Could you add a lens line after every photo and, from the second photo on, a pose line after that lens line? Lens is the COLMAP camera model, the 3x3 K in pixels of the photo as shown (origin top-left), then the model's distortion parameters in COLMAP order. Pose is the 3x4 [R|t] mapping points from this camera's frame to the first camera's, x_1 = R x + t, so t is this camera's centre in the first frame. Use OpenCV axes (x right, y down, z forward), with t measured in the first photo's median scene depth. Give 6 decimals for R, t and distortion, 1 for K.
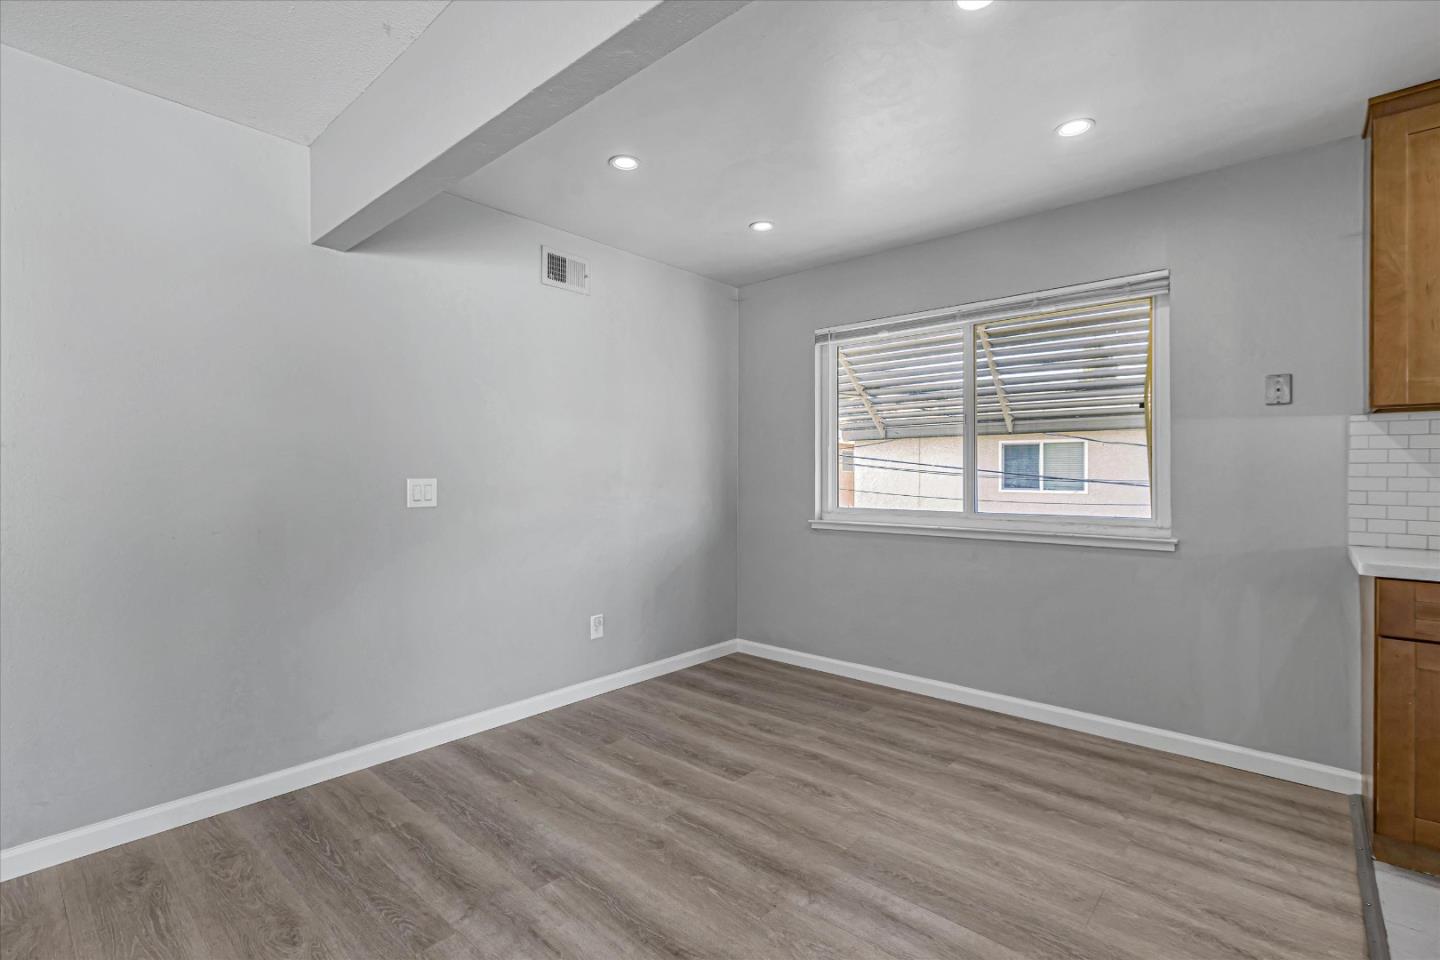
lens RADIAL K [[655.9, 0, 713.9], [0, 655.9, 475.4], [0, 0, 1]] dist [0.001000, -0.000404]
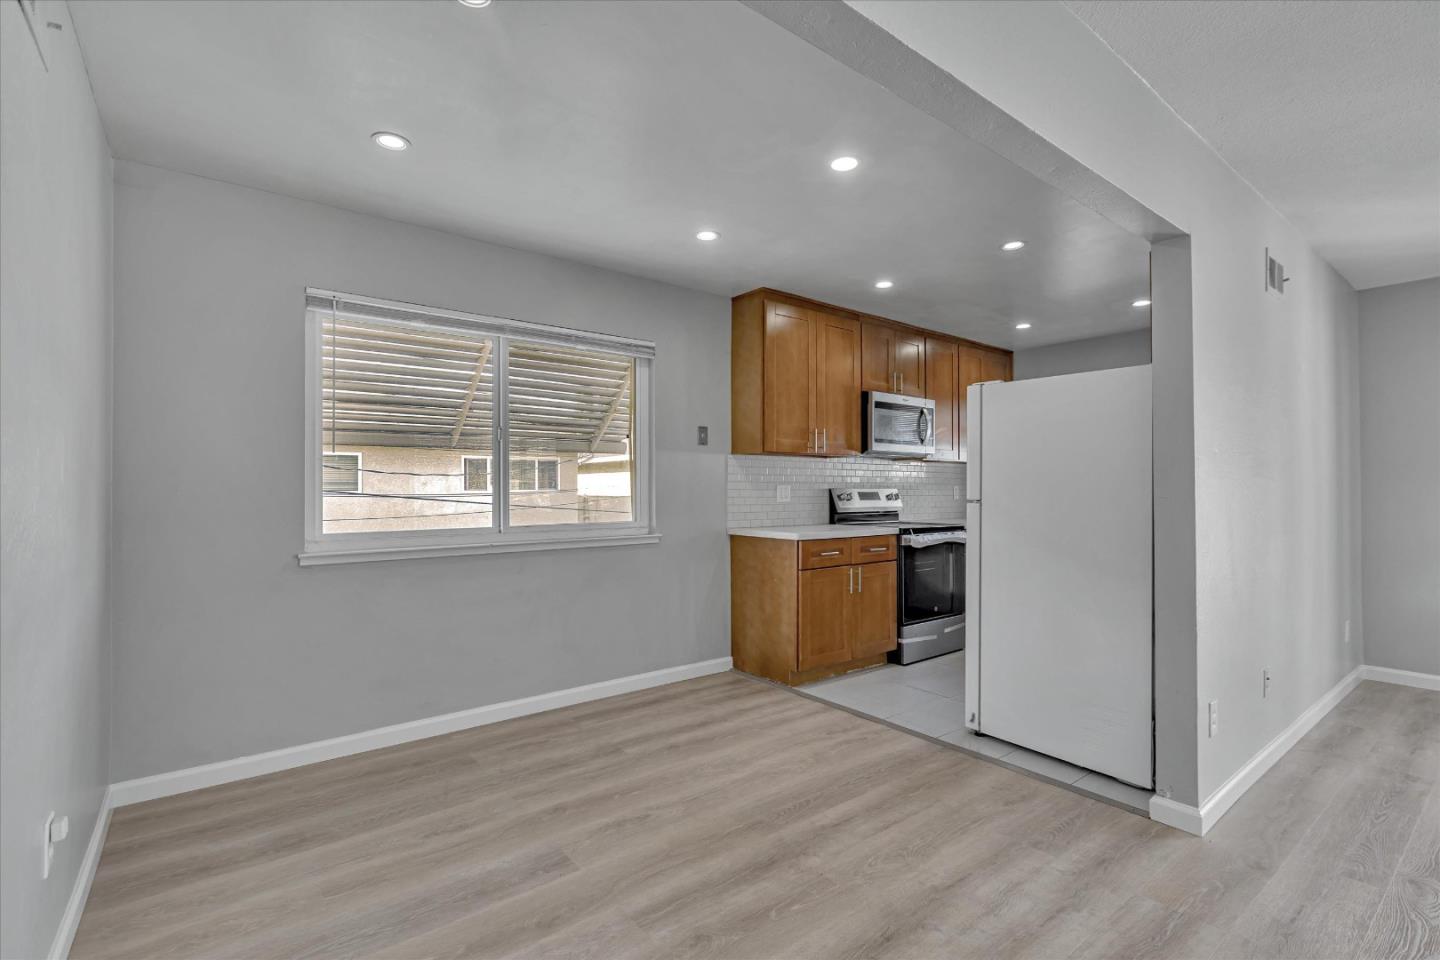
lens RADIAL K [[655.9, 0, 716.0], [0, 655.9, 483.2], [0, 0, 1]] dist [0.001000, -0.000404]
pose [[0.177889, 0.005355, 0.984036, -0.689446], [0.004208, 0.999972, -0.006202, -0.003162], [-0.984042, 0.005244, 0.177862, 0.642693]]
